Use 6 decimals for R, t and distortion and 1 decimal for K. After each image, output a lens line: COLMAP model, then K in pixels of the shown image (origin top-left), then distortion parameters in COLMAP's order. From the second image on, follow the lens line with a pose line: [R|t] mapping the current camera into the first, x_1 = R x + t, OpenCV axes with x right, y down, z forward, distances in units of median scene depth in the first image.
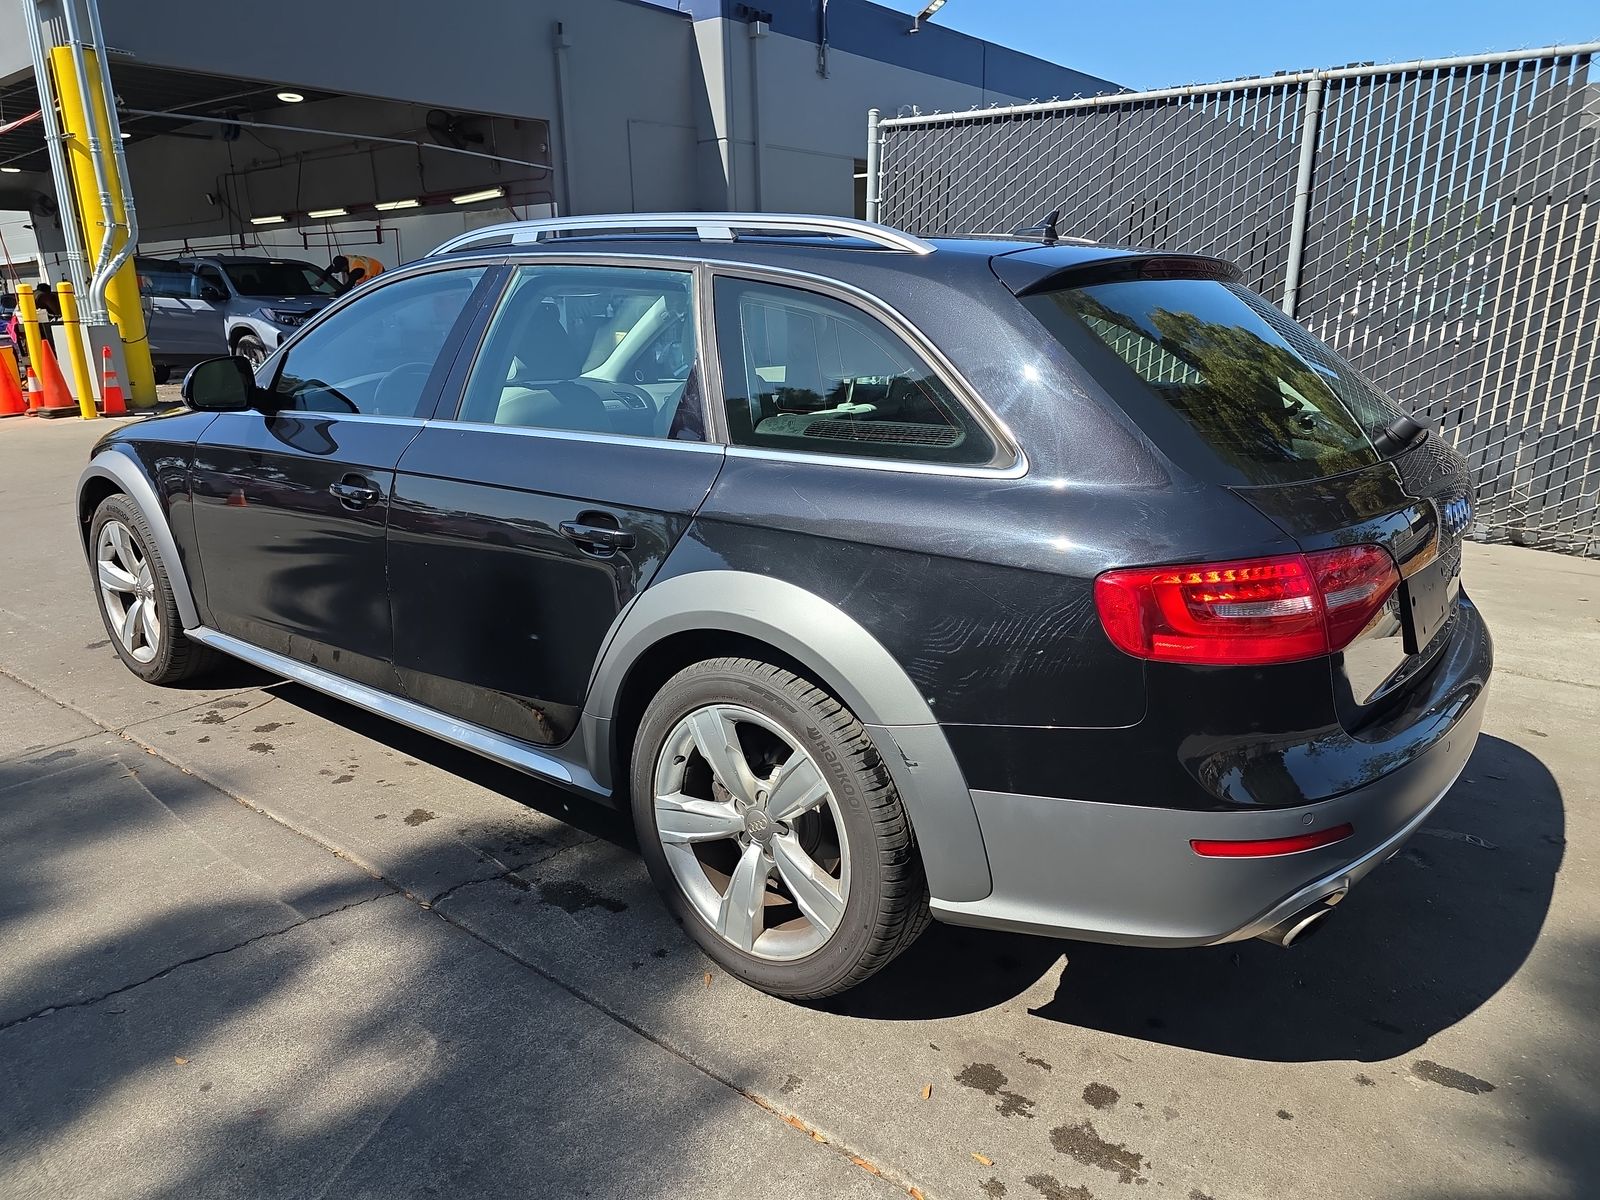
lens RADIAL K [[1057.5, 0, 800.0], [0, 1057.5, 600.0], [0, 0, 1]] dist [0.045632, -0.039839]
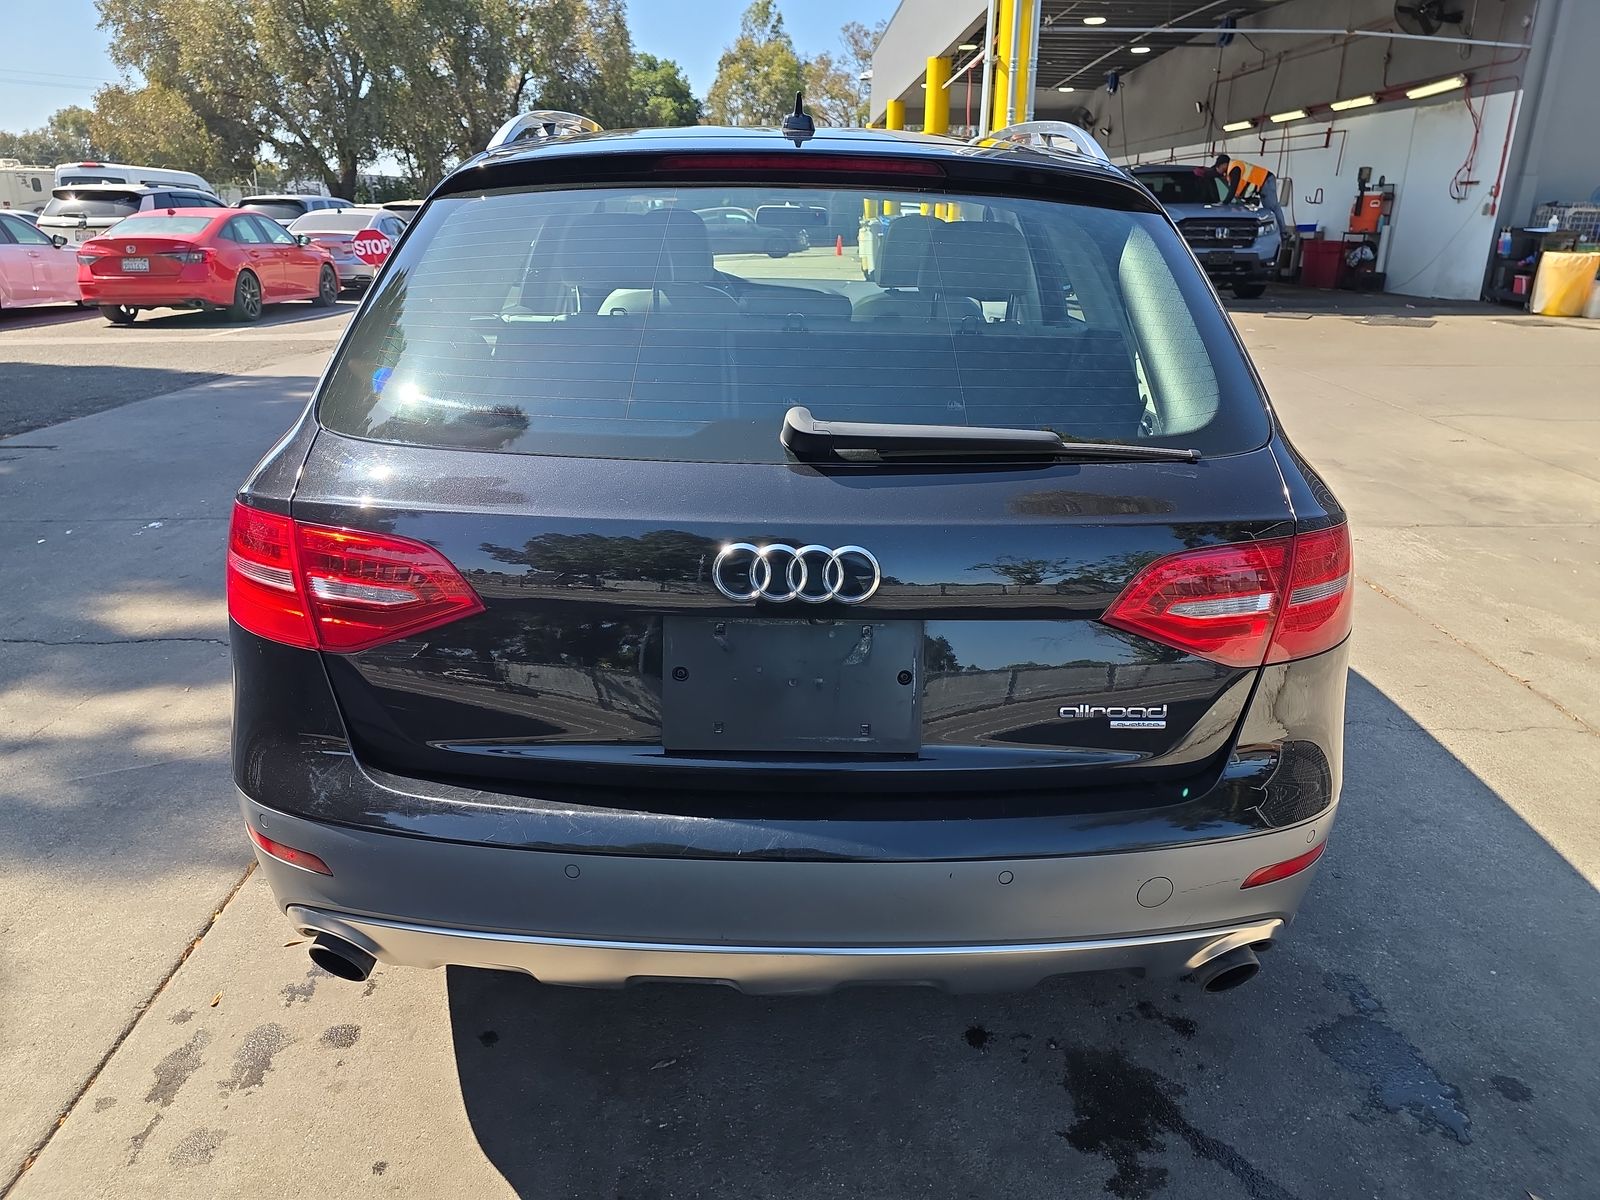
lens RADIAL K [[1057.5, 0, 800.0], [0, 1057.5, 600.0], [0, 0, 1]] dist [0.045632, -0.039839]
pose [[0.646450, 0.281438, -0.709150, 0.089647], [-0.226740, 0.958351, 0.173645, -0.014316], [0.728485, 0.048539, 0.683340, 0.049156]]
